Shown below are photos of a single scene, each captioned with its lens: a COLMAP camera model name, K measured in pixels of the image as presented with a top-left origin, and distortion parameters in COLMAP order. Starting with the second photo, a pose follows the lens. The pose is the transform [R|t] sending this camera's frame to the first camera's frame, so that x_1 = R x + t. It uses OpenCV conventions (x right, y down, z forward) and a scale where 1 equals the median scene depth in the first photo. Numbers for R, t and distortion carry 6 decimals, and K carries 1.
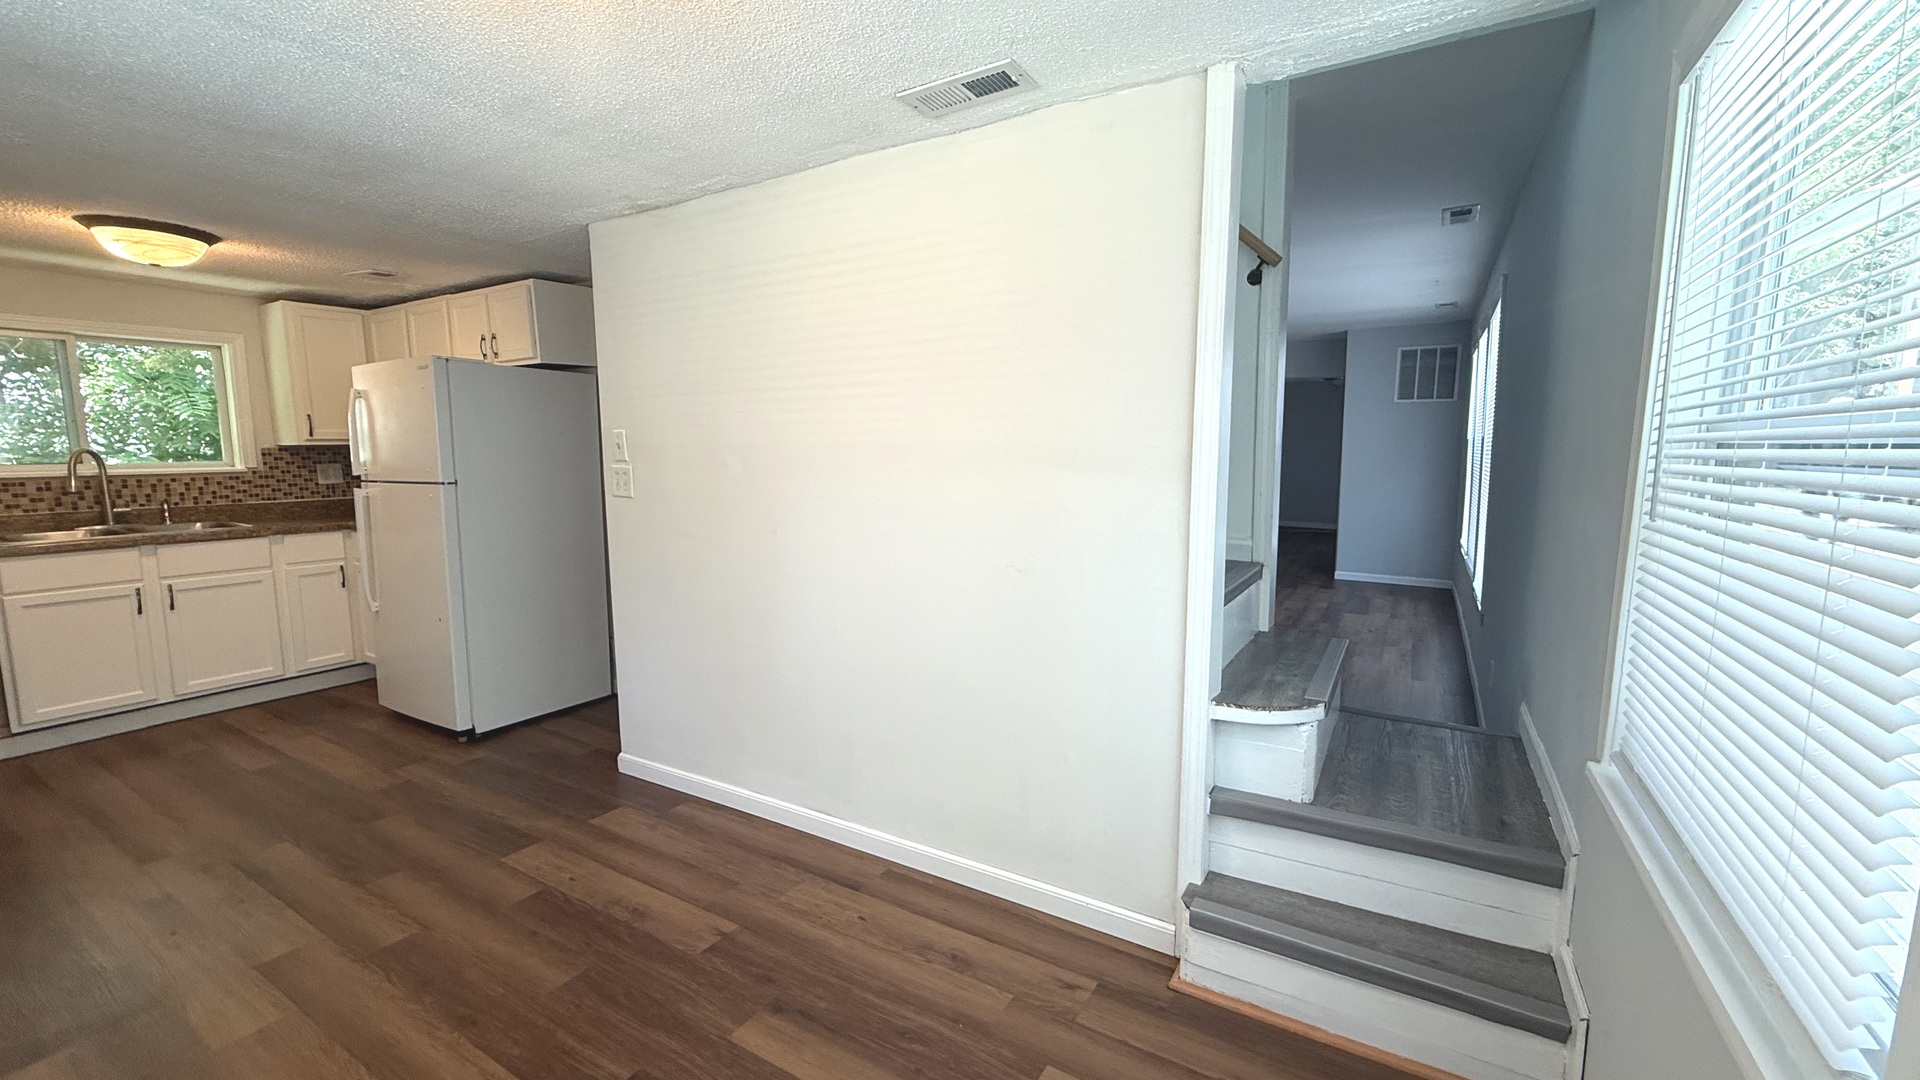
lens RADIAL K [[766.3, 0, 966.0], [0, 766.3, 541.0], [0, 0, 1]] dist [0.001034, -0.000060]
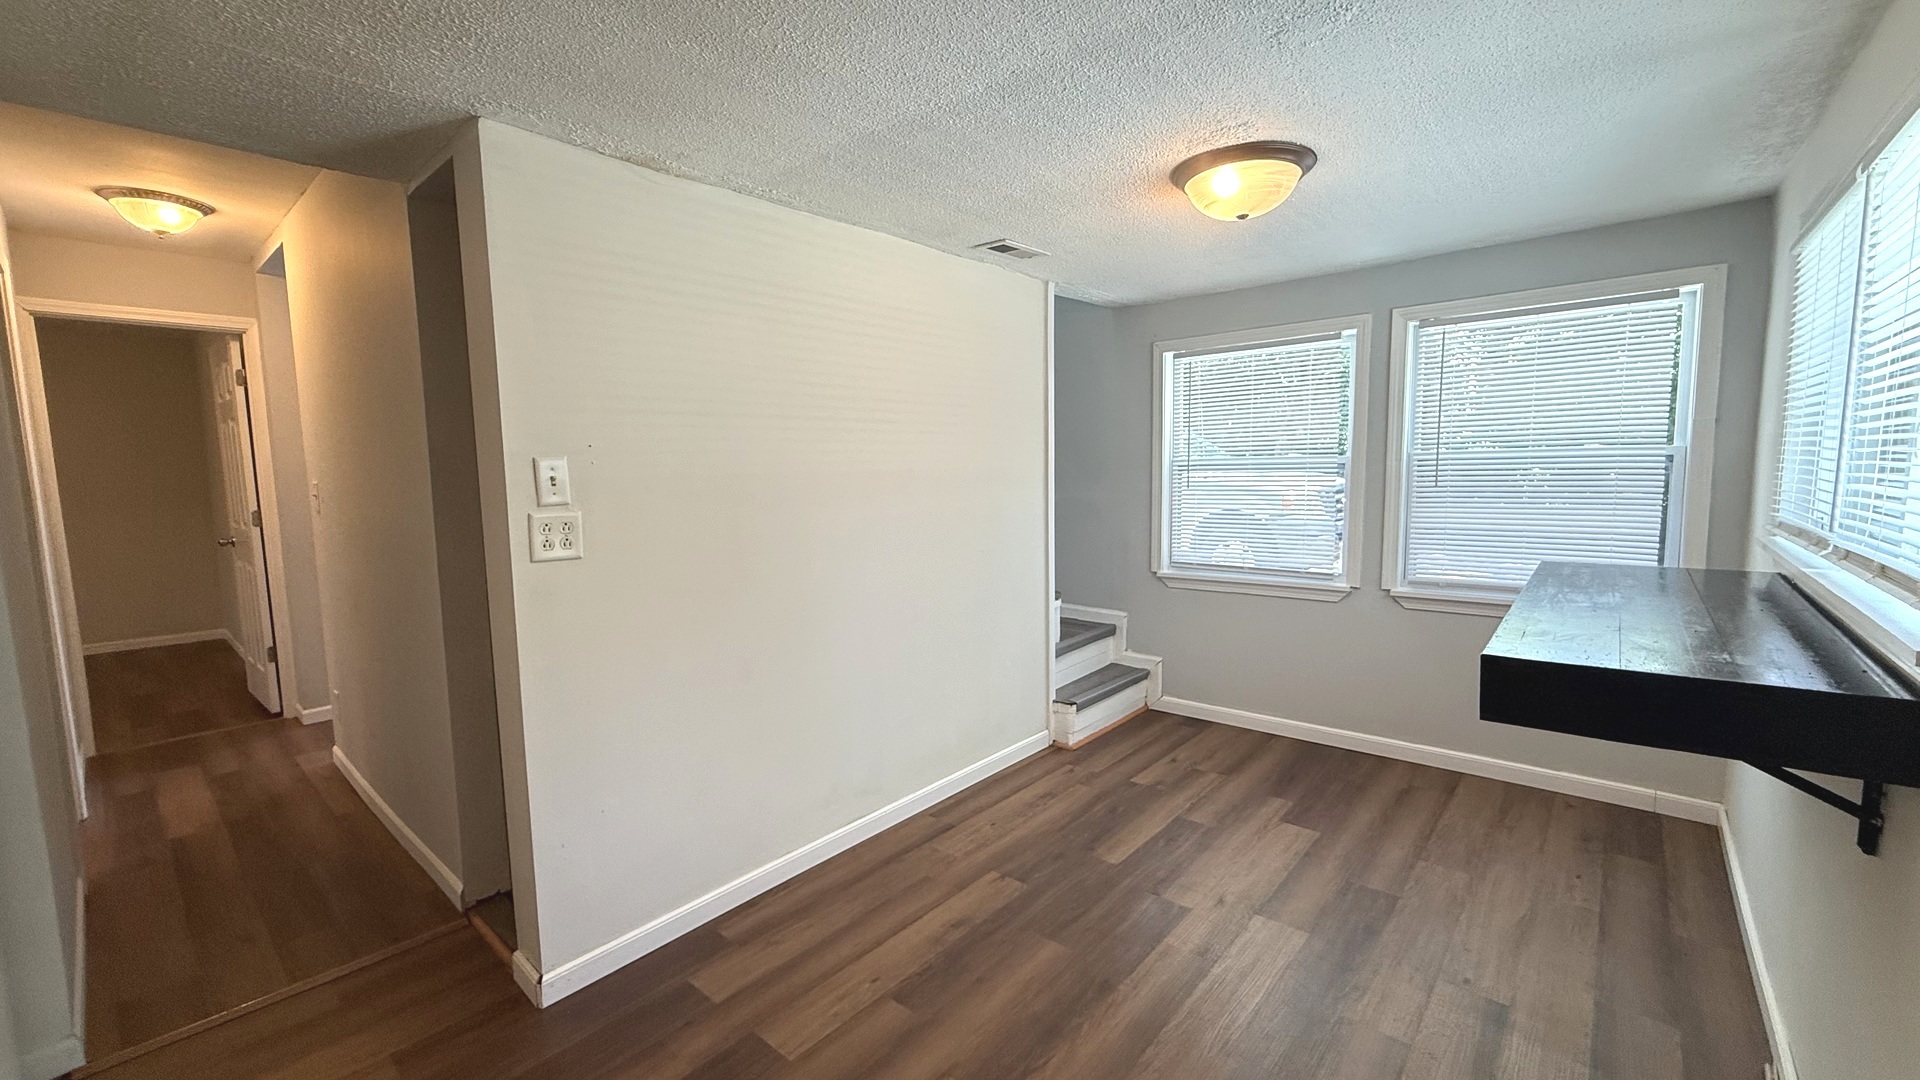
lens RADIAL K [[766.3, 0, 954.7], [0, 766.3, 537.7], [0, 0, 1]] dist [0.001034, -0.000060]
pose [[0.178702, -0.099250, 0.978885, -0.852879], [0.136104, 0.987828, 0.075310, -0.067228], [-0.974444, 0.119772, 0.190035, 0.456574]]
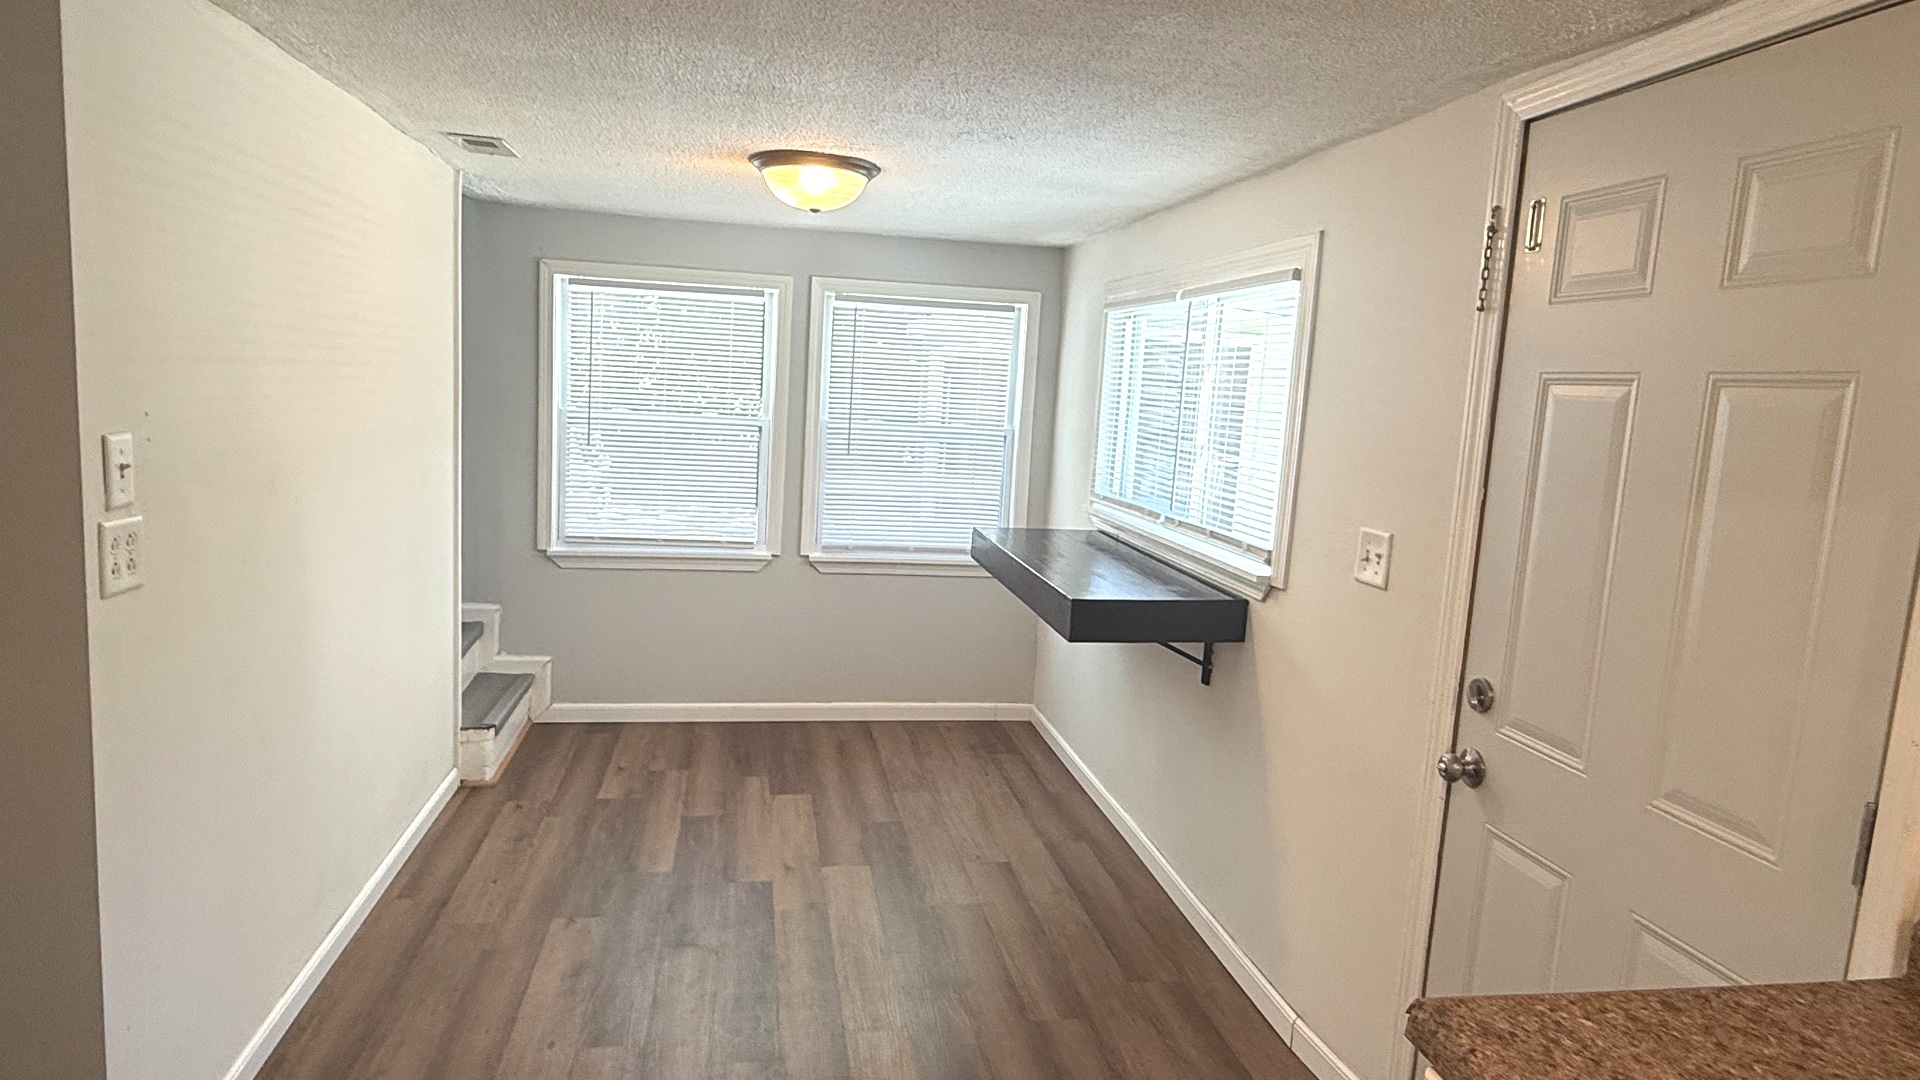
lens RADIAL K [[1140.2, 0, 968.7], [0, 1140.2, 548.6], [0, 0, 1]] dist [0.020690, 0.000632]
pose [[-0.660931, -0.144082, 0.736485, -1.011754], [0.029956, 0.975548, 0.217734, -0.170482], [-0.749848, 0.165969, -0.640454, 0.877192]]
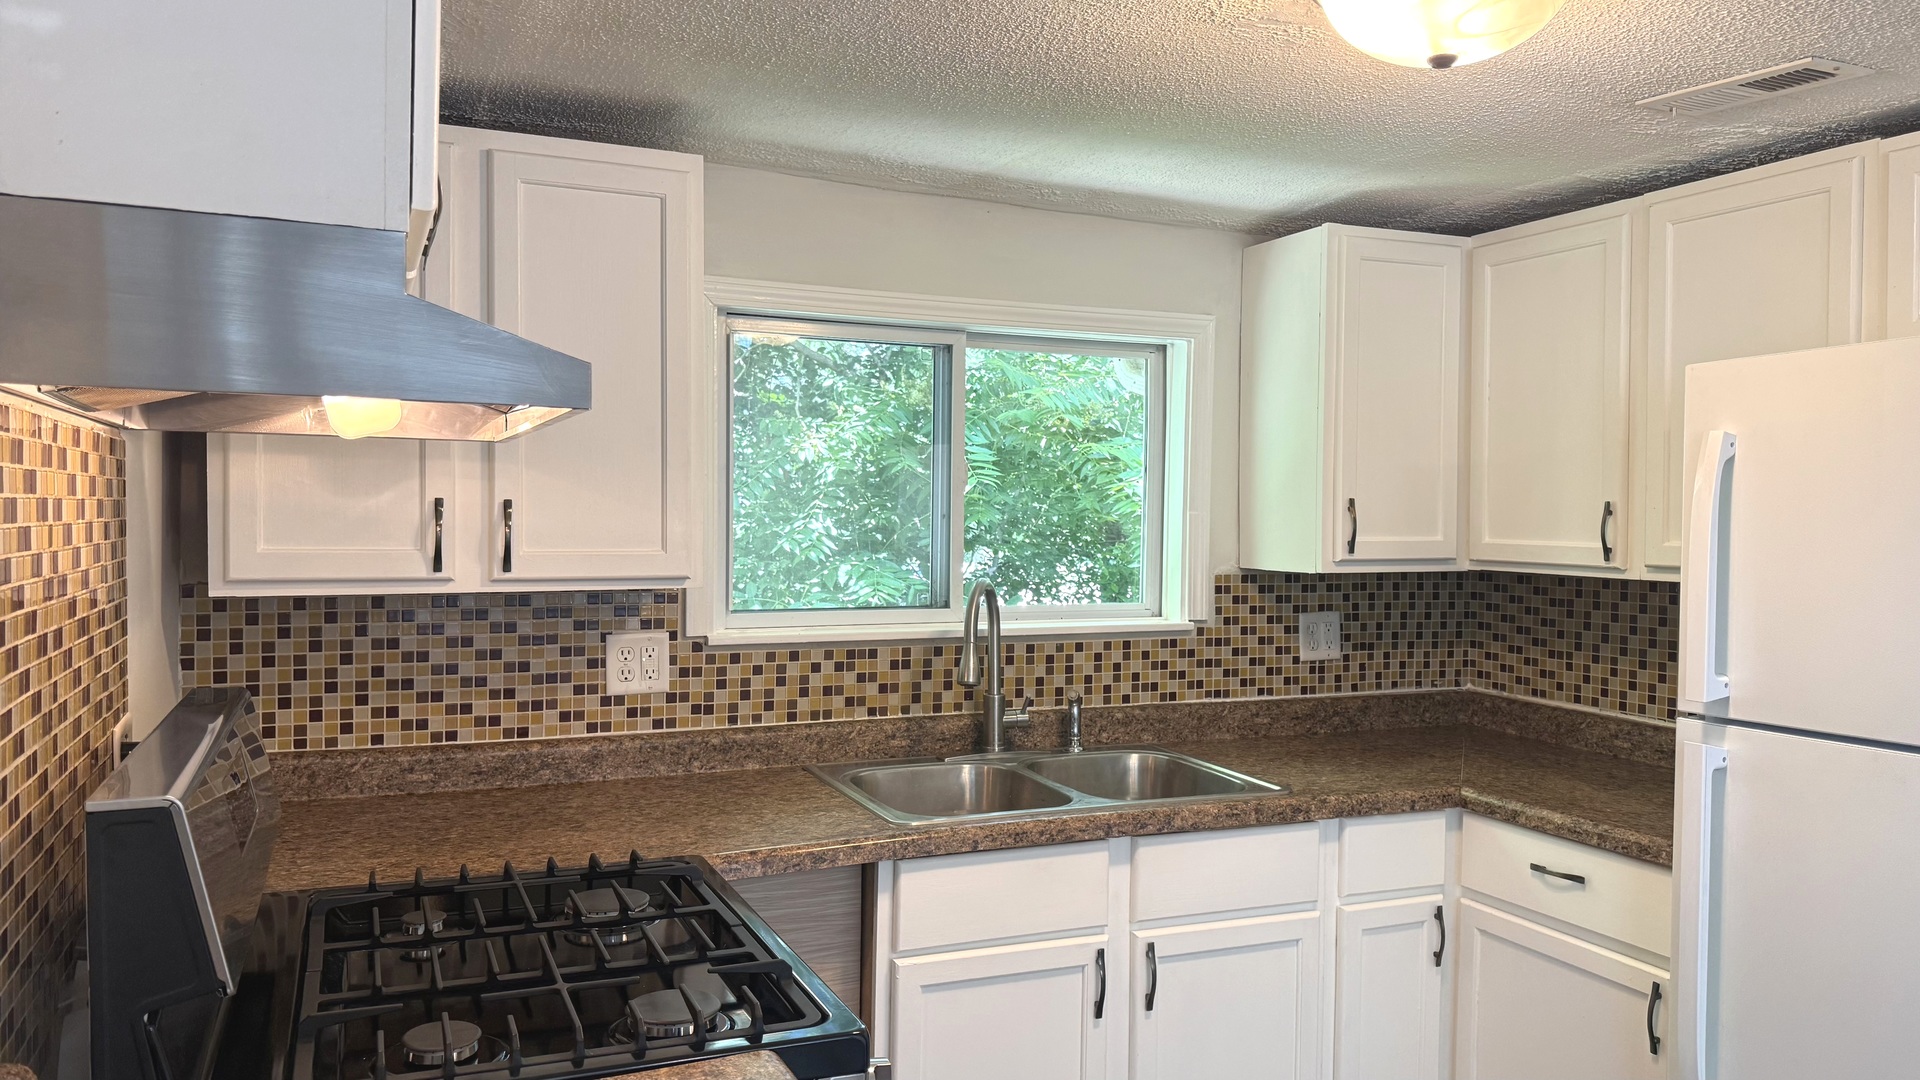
lens RADIAL K [[1338.4, 0, 975.0], [0, 1338.4, 545.4], [0, 0, 1]] dist [0.087692, -0.095407]
pose [[0.825633, 0.024670, -0.563668, -0.729653], [-0.084001, 0.993284, -0.079567, -0.080006], [0.557919, 0.113042, 0.822160, 0.366180]]
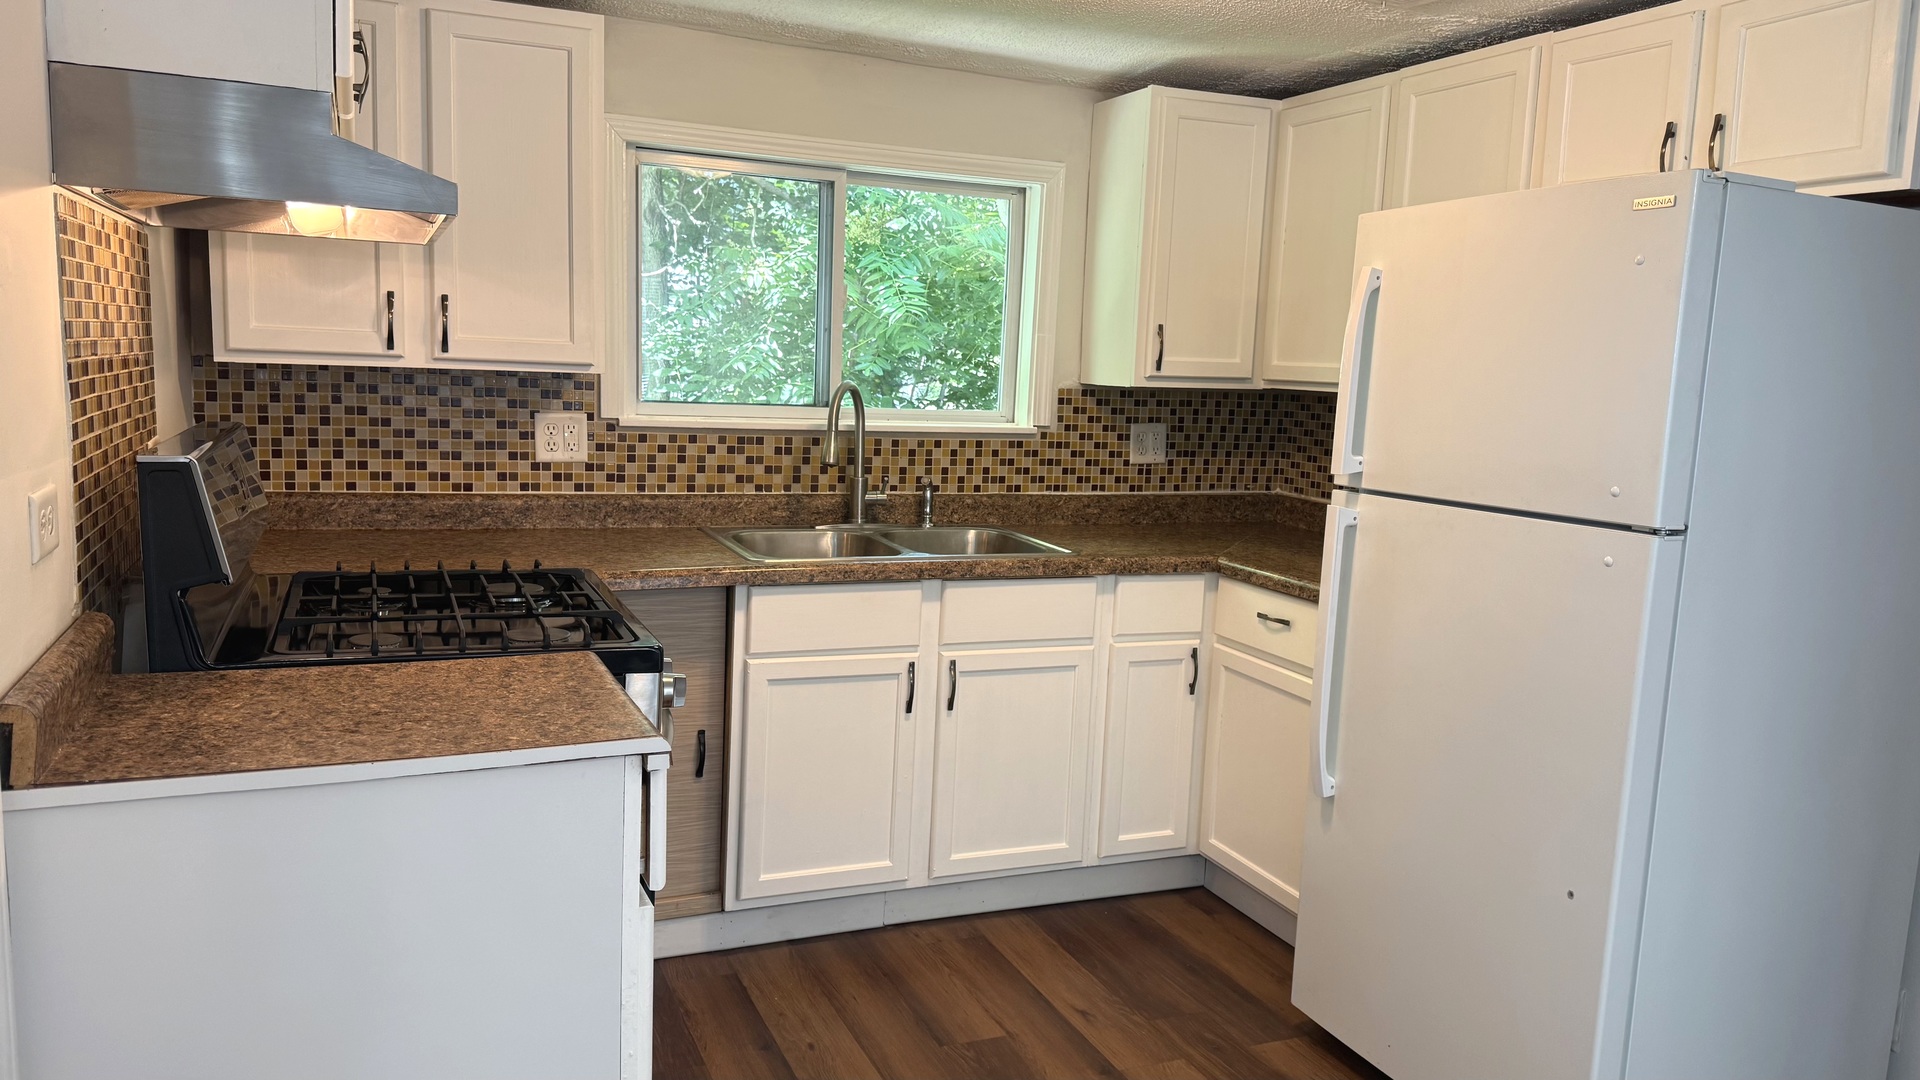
lens RADIAL K [[1338.4, 0, 968.7], [0, 1338.4, 548.4], [0, 0, 1]] dist [0.087692, -0.095407]
pose [[0.818298, 0.115939, -0.562980, -0.544124], [-0.115218, 0.992653, 0.036954, -0.049624], [0.563128, 0.034626, 0.825644, 0.278297]]
